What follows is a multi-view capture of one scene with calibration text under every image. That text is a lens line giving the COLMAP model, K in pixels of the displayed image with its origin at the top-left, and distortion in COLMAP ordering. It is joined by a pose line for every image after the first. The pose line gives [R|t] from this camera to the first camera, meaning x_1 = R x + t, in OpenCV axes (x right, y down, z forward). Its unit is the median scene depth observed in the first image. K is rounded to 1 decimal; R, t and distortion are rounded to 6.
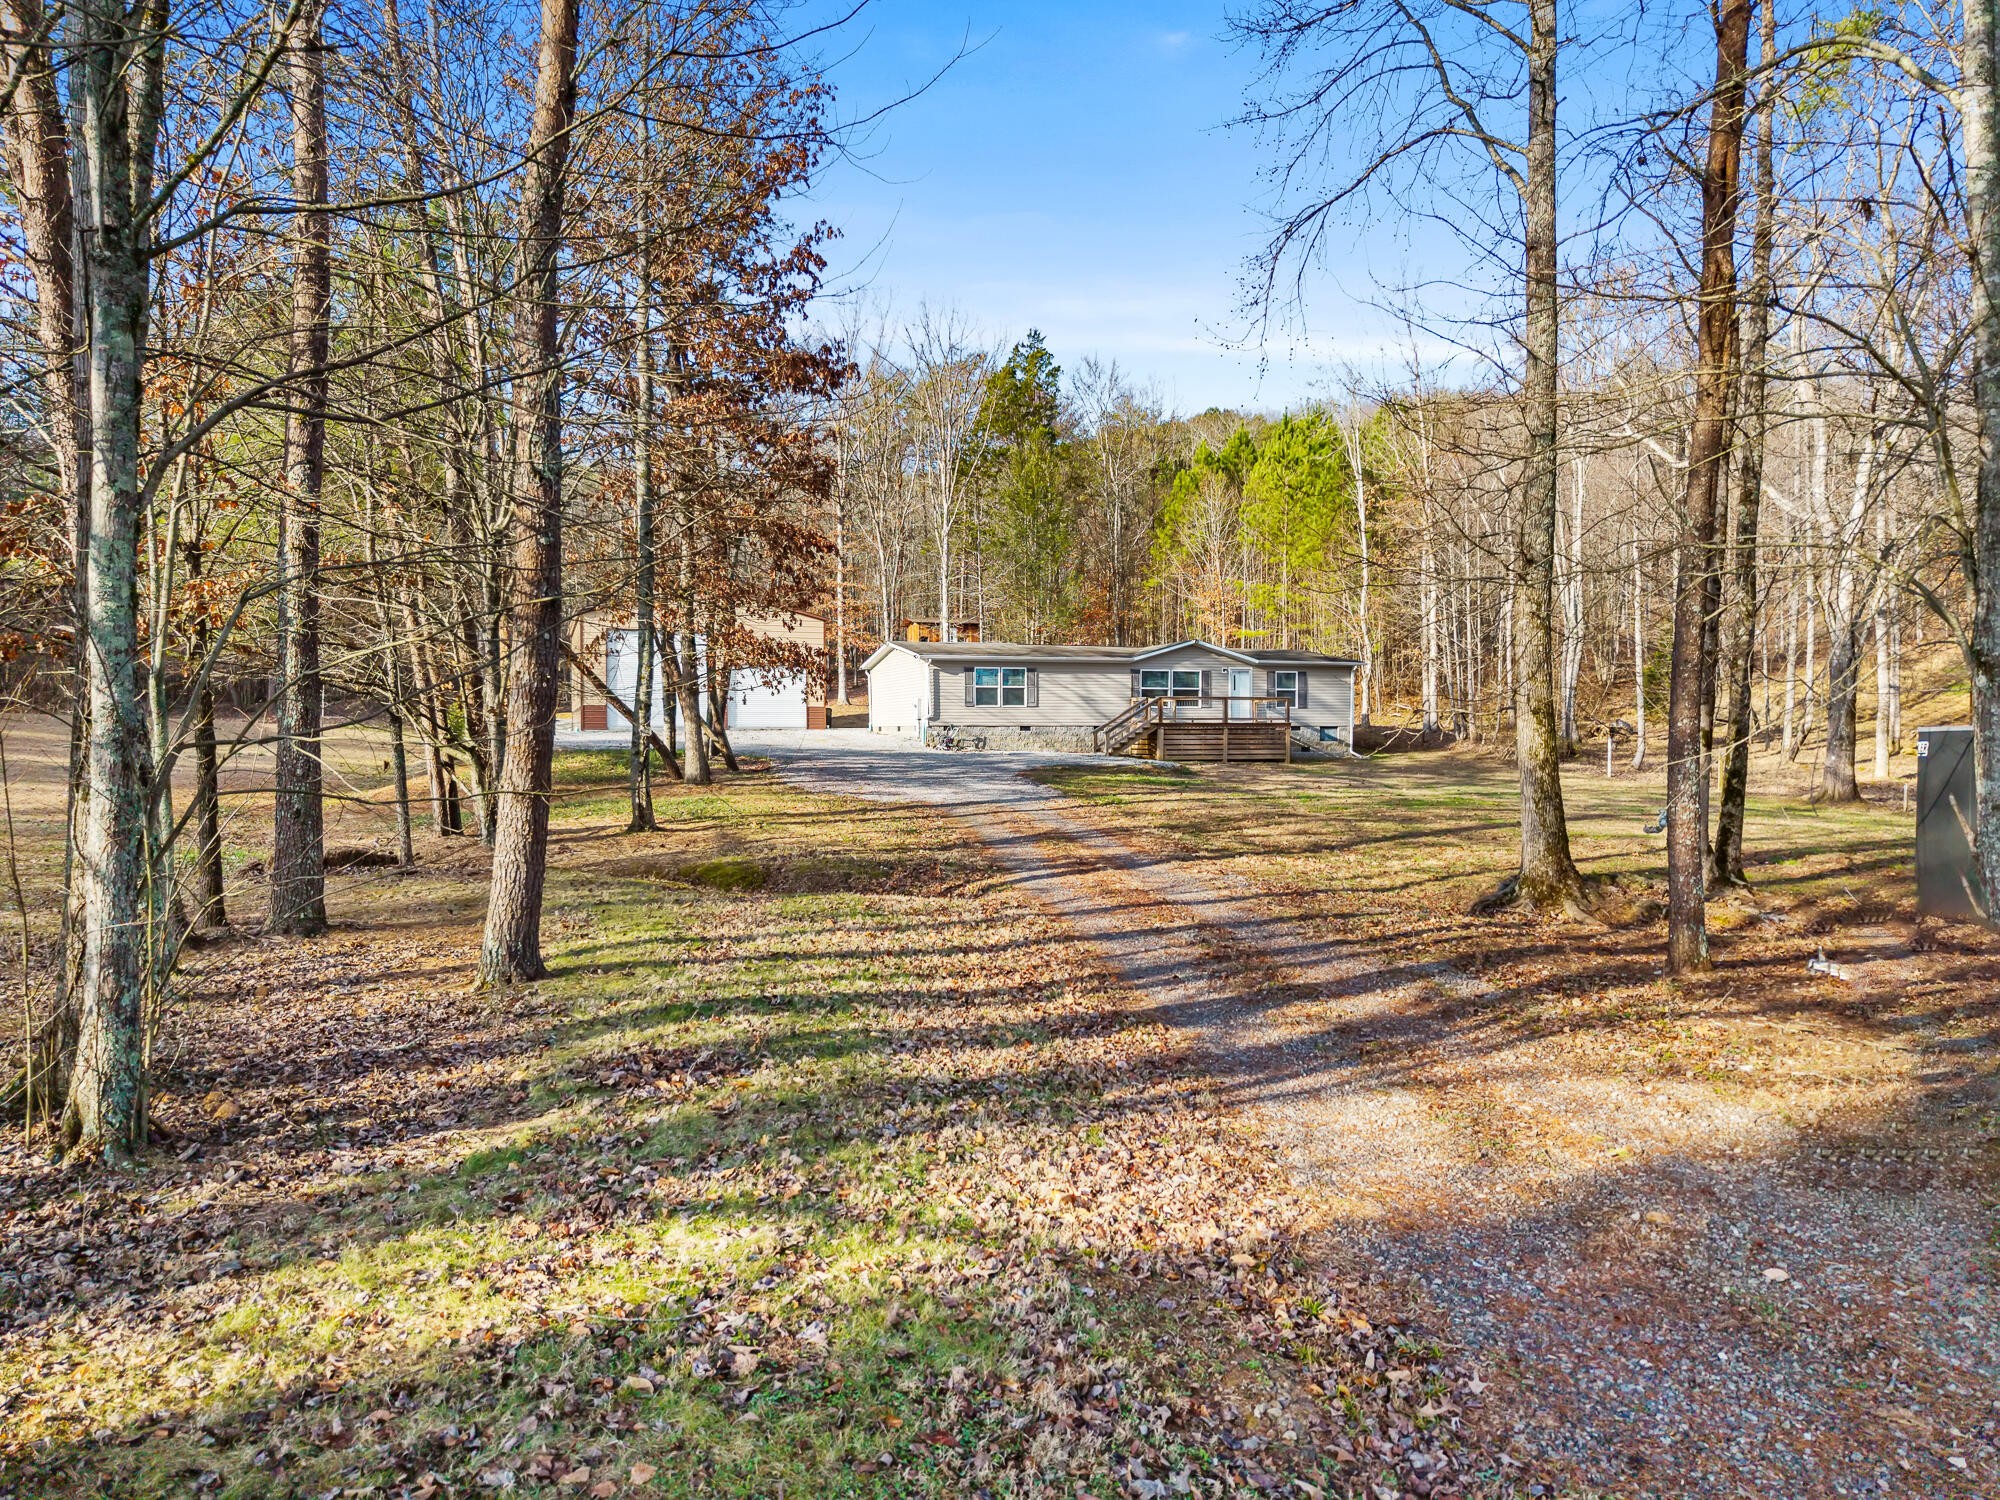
lens RADIAL K [[1314.0, 0, 1000.0], [0, 1314.0, 750.0], [0, 0, 1]] dist [0.005813, -0.000567]
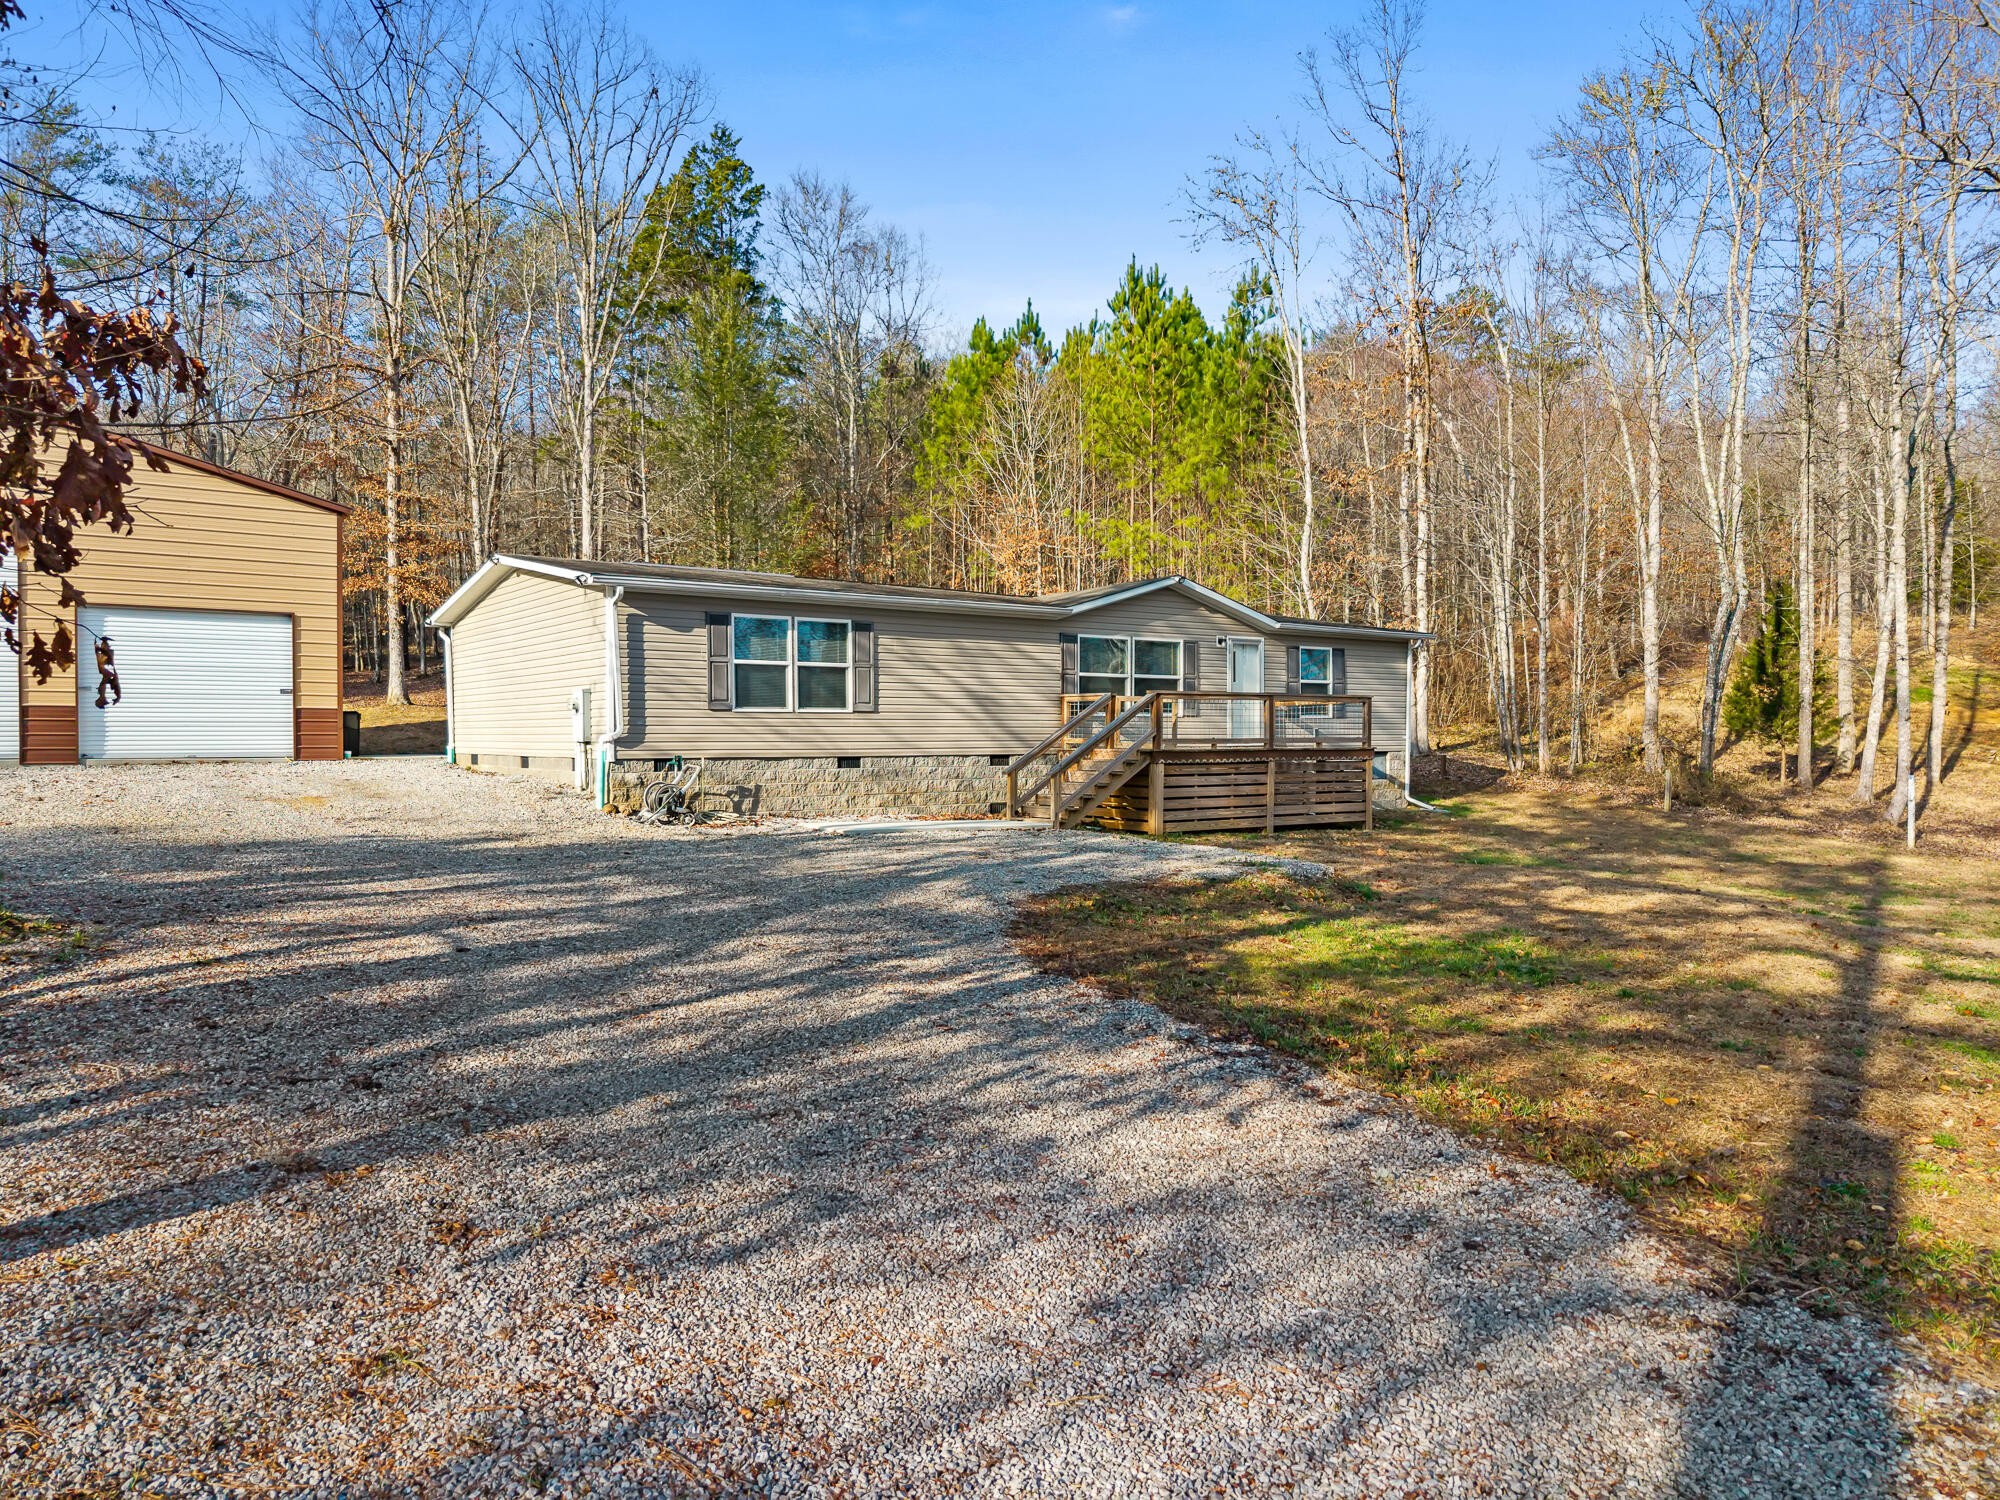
lens RADIAL K [[1314.0, 0, 1000.0], [0, 1314.0, 750.0], [0, 0, 1]] dist [0.005813, -0.000567]
pose [[0.955469, -0.002073, 0.295084, -0.056663], [0.002971, 0.999992, -0.002593, -0.018588], [-0.295076, 0.003355, 0.955468, 0.556892]]
